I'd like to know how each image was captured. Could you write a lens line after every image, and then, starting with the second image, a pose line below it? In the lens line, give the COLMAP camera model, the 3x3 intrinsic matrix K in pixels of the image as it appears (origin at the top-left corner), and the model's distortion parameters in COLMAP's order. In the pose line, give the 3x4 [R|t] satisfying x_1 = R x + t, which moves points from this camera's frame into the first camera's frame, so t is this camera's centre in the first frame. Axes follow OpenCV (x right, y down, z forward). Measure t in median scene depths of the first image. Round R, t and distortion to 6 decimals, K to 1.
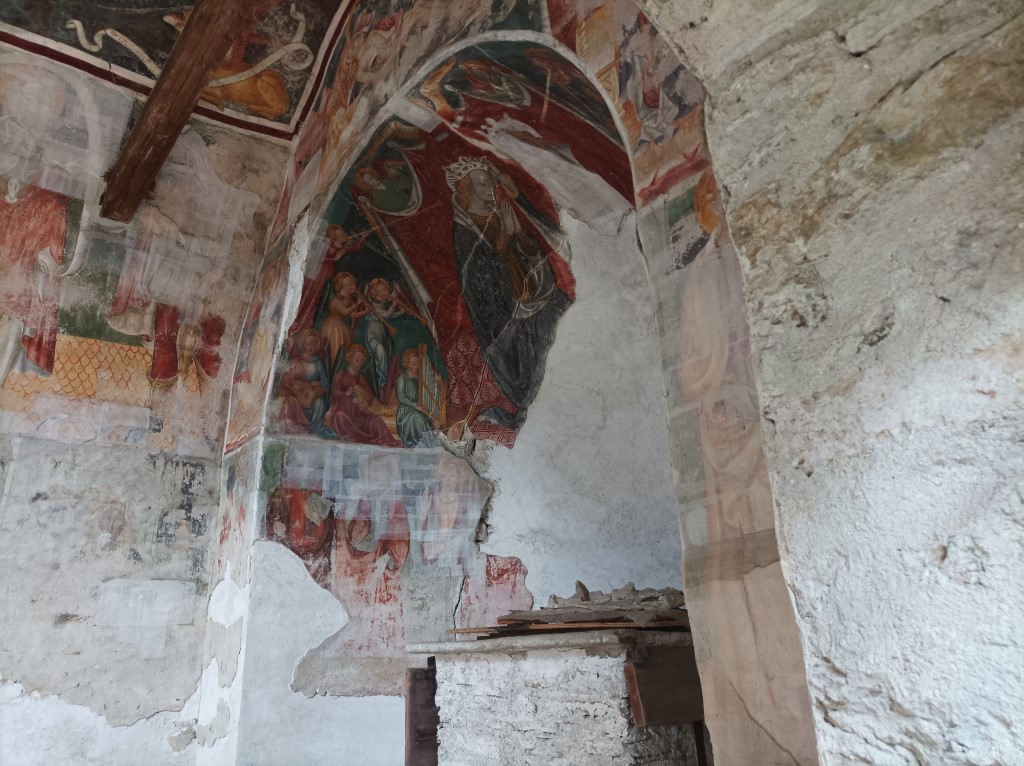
lens RADIAL K [[764.9, 0, 513.6], [0, 764.9, 380.4], [0, 0, 1]] dist [0.026530, -0.015150]
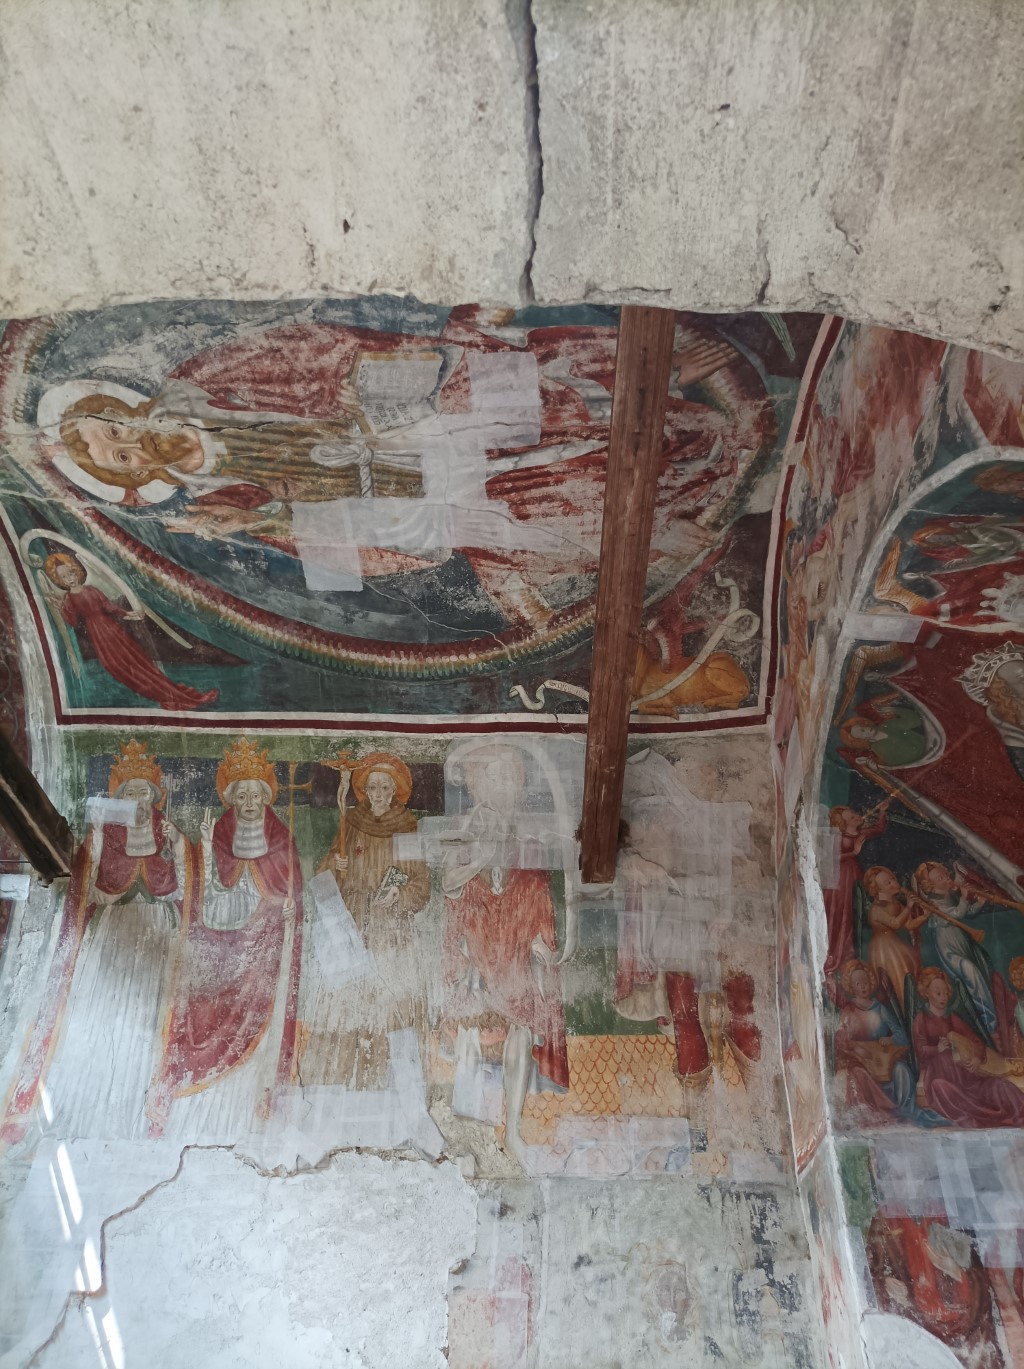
lens RADIAL K [[1022.6, 0, 514.1], [0, 1022.6, 680.5], [0, 0, 1]] dist [0.026530, -0.015150]
pose [[0.773106, -0.371327, -0.514221, 0.072993], [0.163029, 0.899815, -0.404665, 0.032799], [0.612967, 0.229016, 0.756190, 0.047015]]
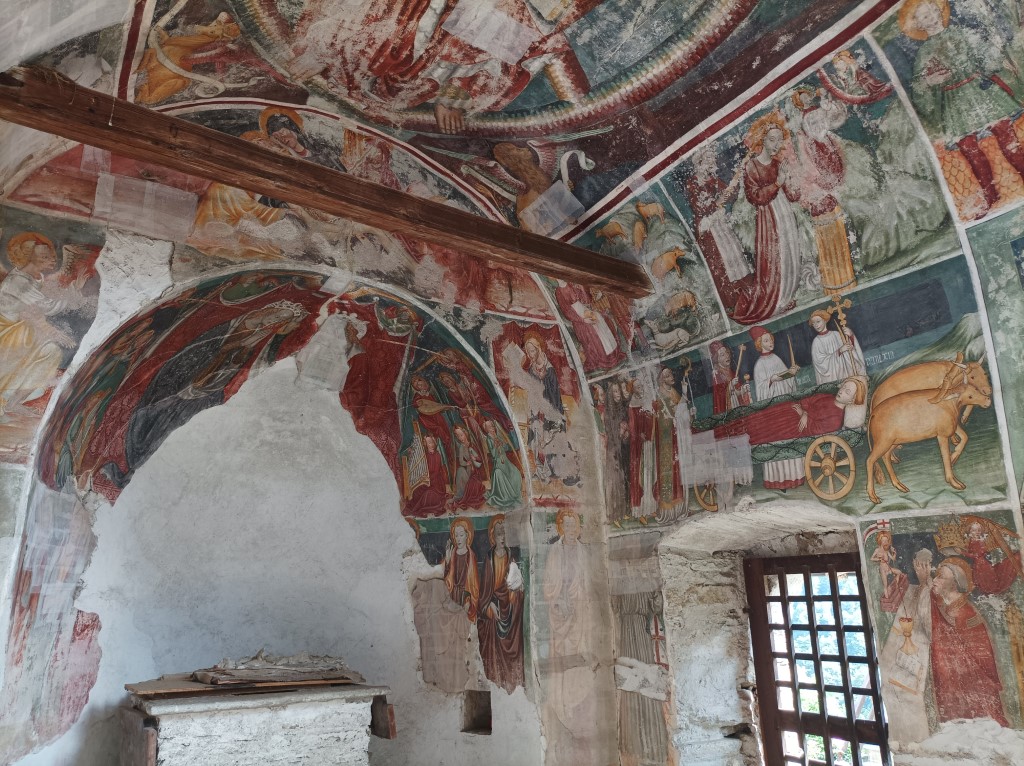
lens RADIAL K [[764.9, 0, 512.4], [0, 764.9, 382.1], [0, 0, 1]] dist [0.026530, -0.015150]
pose [[0.061498, 0.301809, 0.951383, -1.105879], [-0.330637, 0.905528, -0.265890, 0.038112], [-0.941752, -0.298210, 0.155477, 0.410501]]
